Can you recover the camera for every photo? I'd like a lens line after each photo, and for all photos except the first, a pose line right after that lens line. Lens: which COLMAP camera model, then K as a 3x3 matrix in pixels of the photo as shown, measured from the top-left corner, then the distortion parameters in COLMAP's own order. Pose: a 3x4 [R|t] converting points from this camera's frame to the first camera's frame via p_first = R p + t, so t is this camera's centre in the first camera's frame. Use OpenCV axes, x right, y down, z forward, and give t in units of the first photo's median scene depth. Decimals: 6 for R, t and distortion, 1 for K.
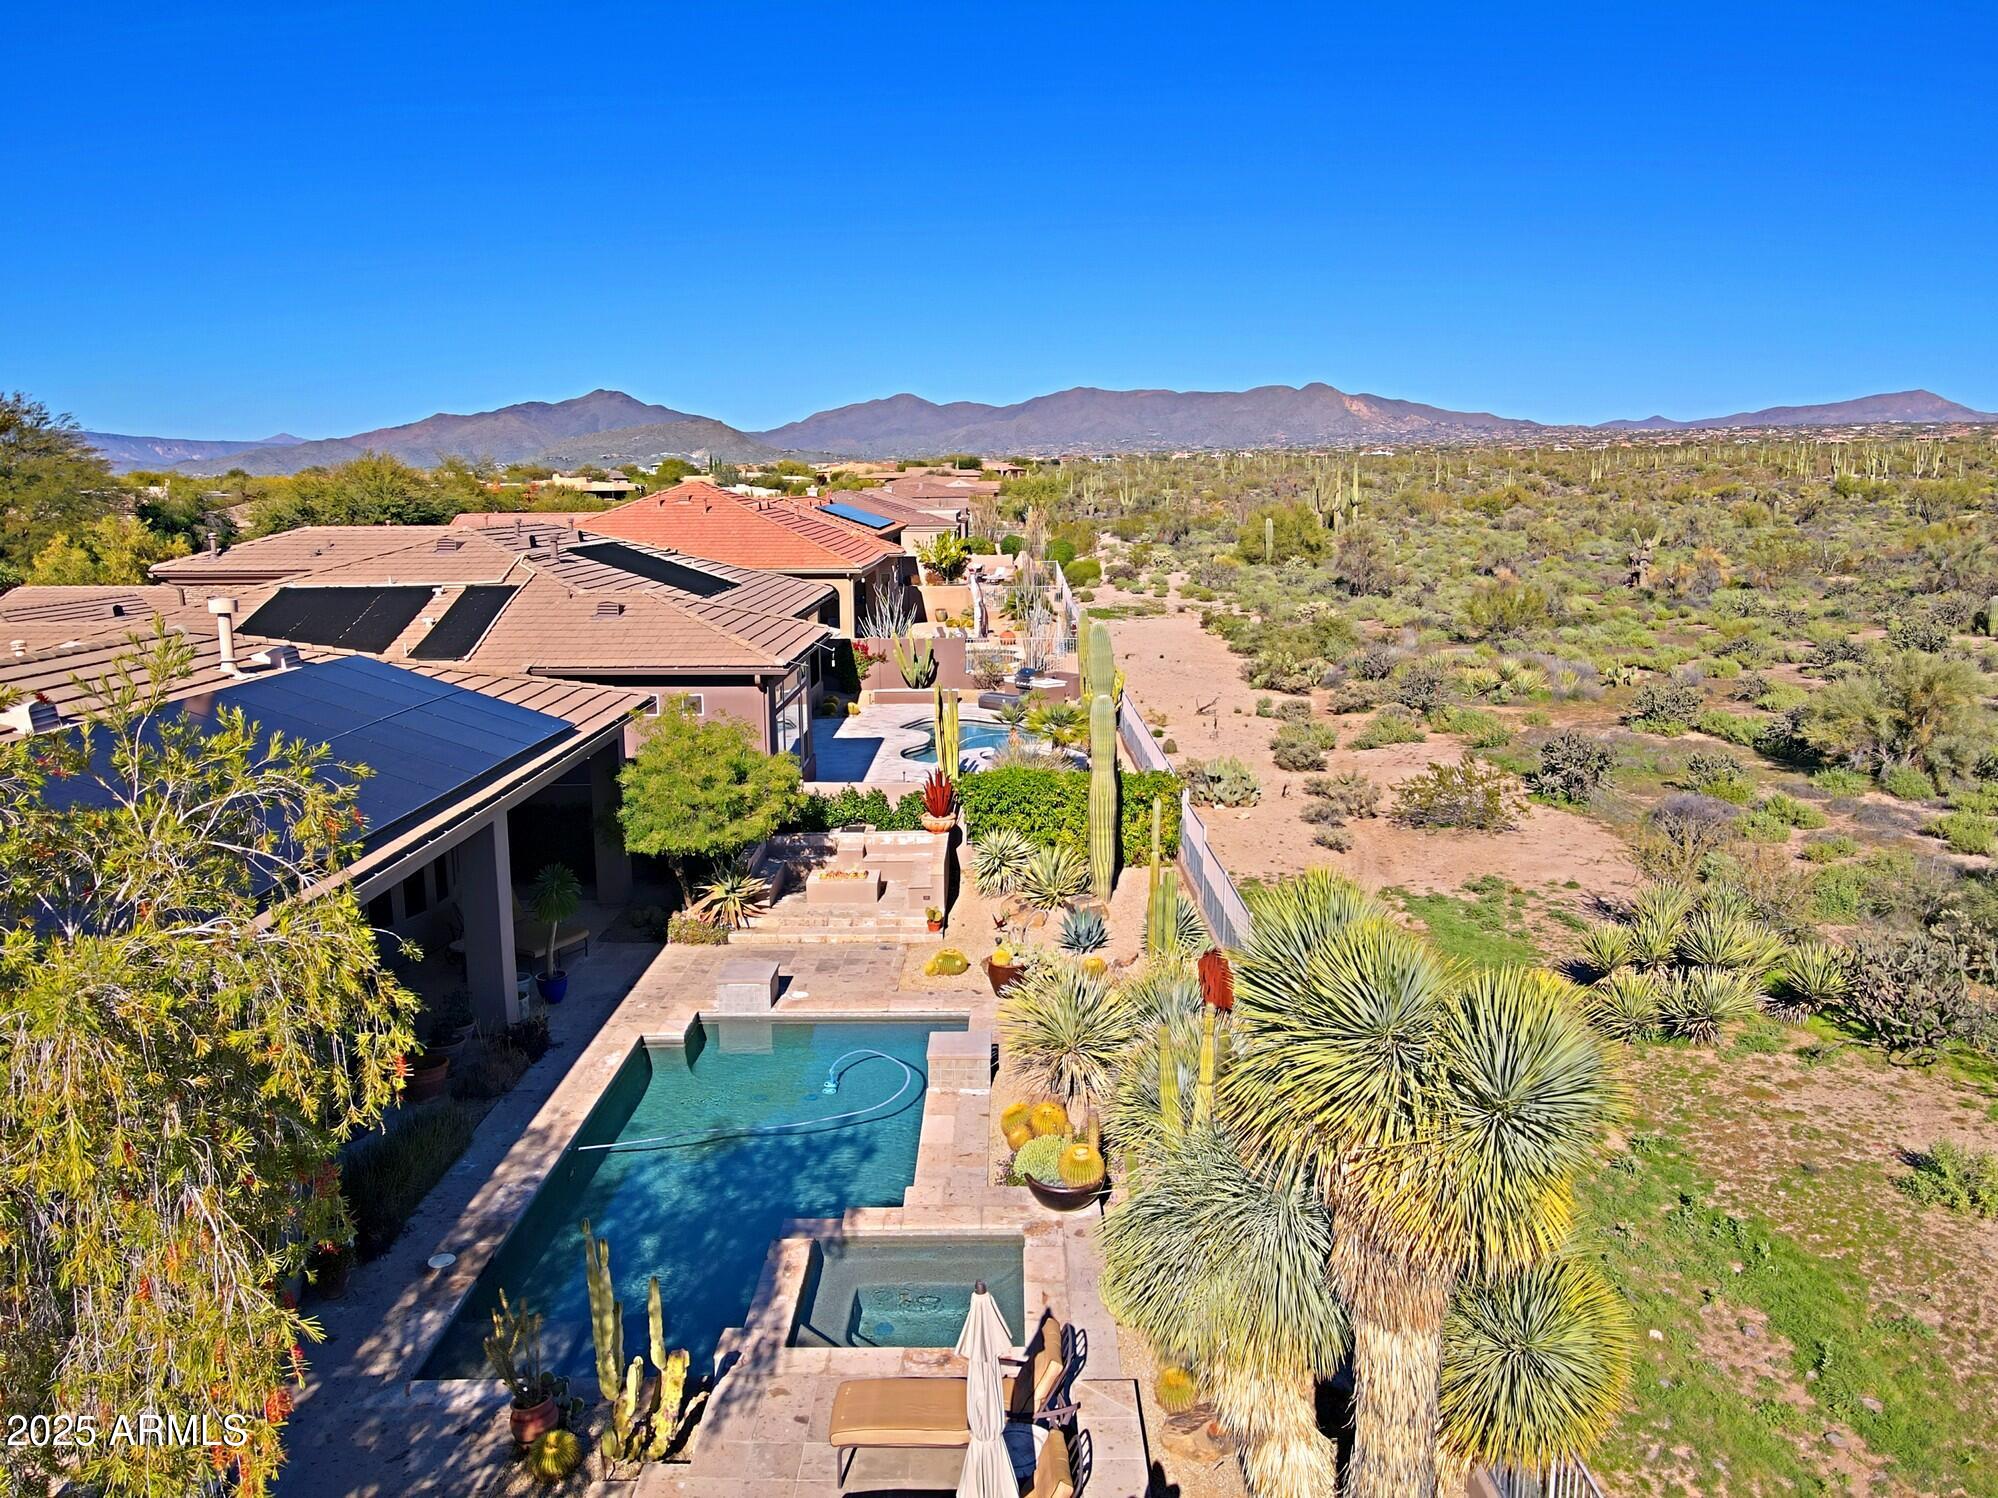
lens RADIAL K [[1465.0, 0, 999.0], [0, 1465.0, 749.0], [0, 0, 1]] dist [0.002279, 0.039986]
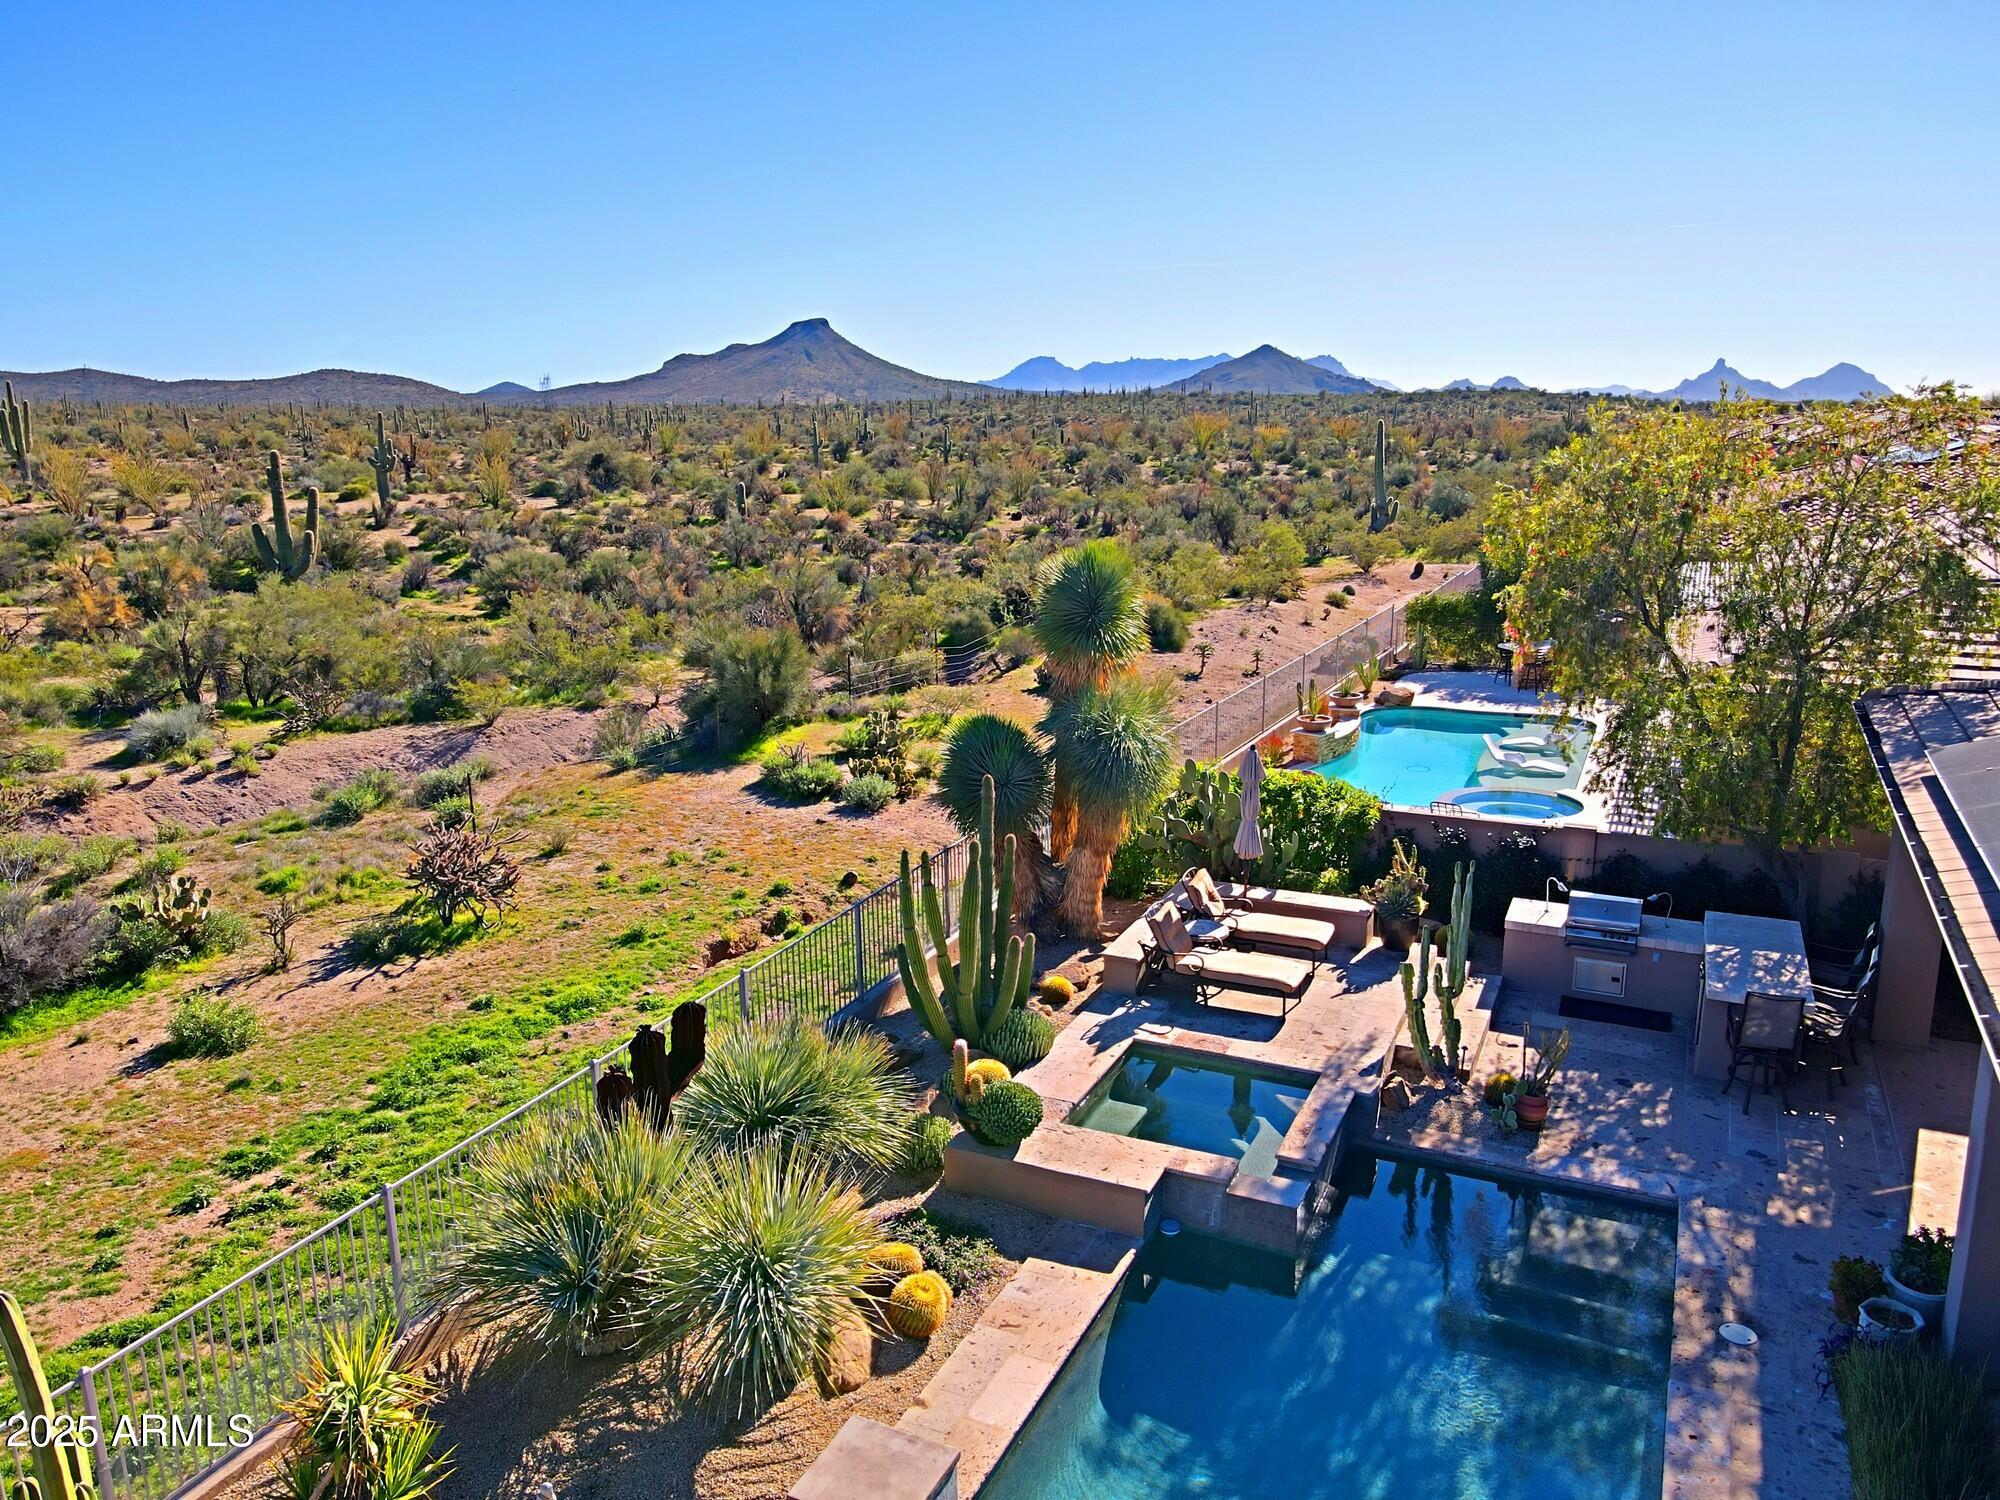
lens RADIAL K [[1466.5, 0, 1000.0], [0, 1466.5, 750.0], [0, 0, 1]] dist [0.002279, 0.039986]
pose [[-0.908760, -0.079049, 0.409764, -0.274617], [0.095064, 0.916868, 0.387706, -0.235116], [-0.406347, 0.391285, -0.825698, 1.438735]]
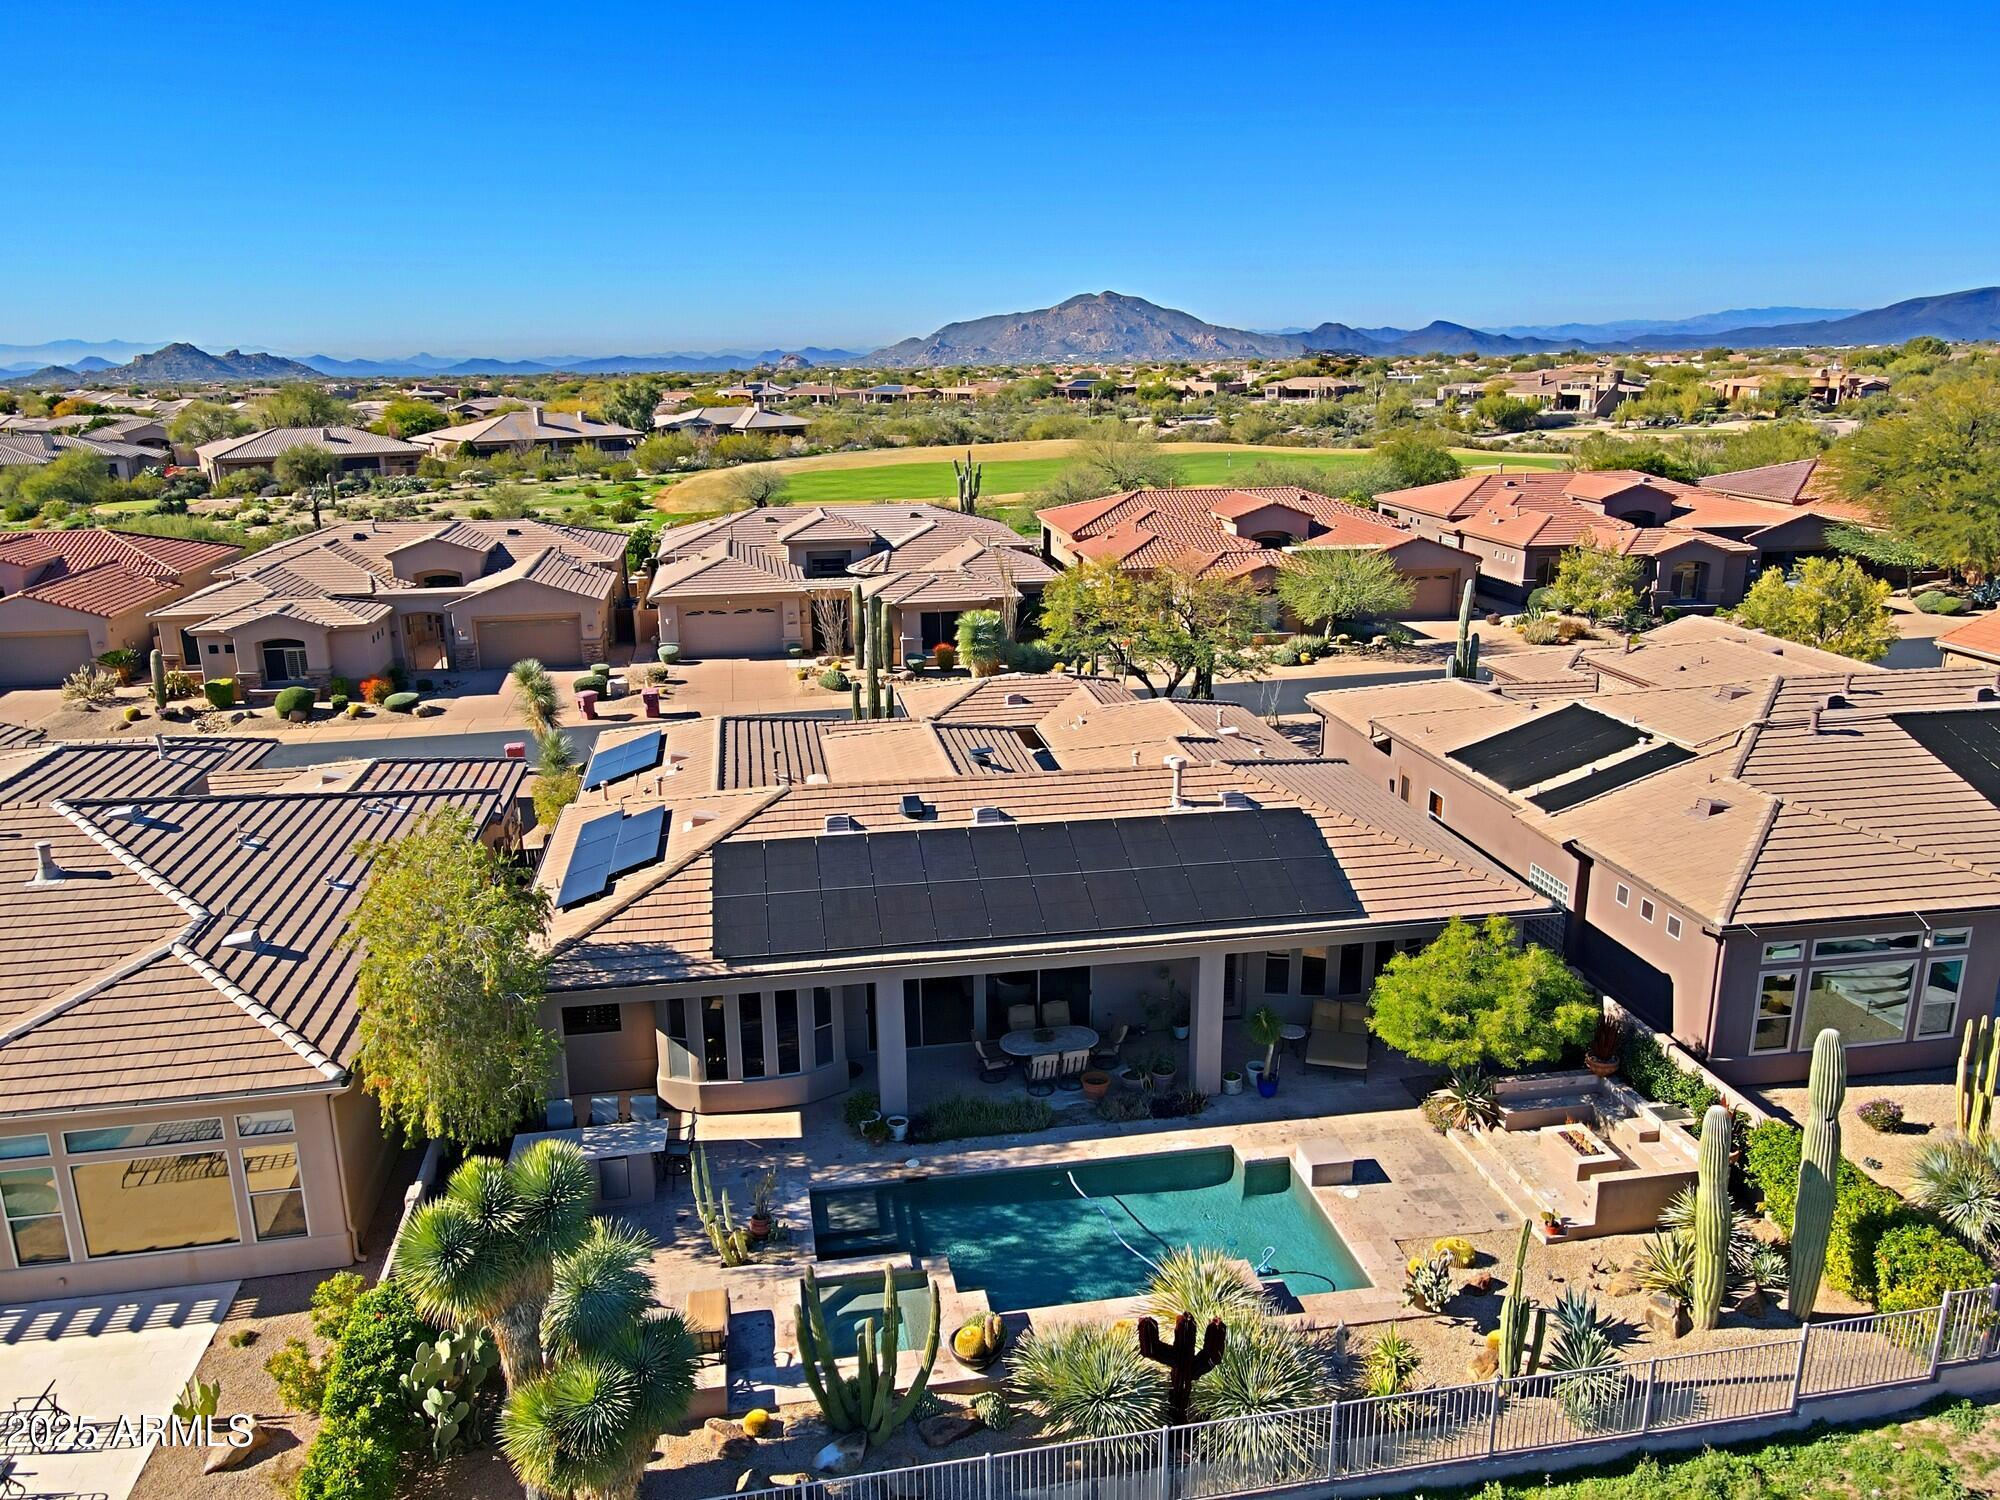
lens RADIAL K [[1468.0, 0, 1000.0], [0, 1468.0, 750.0], [0, 0, 1]] dist [-0.013621, 0.090961]
pose [[0.187749, 0.266212, -0.945453, 1.098380], [-0.168502, 0.957030, 0.236011, -0.533776], [0.967656, 0.115000, 0.224538, 0.533817]]
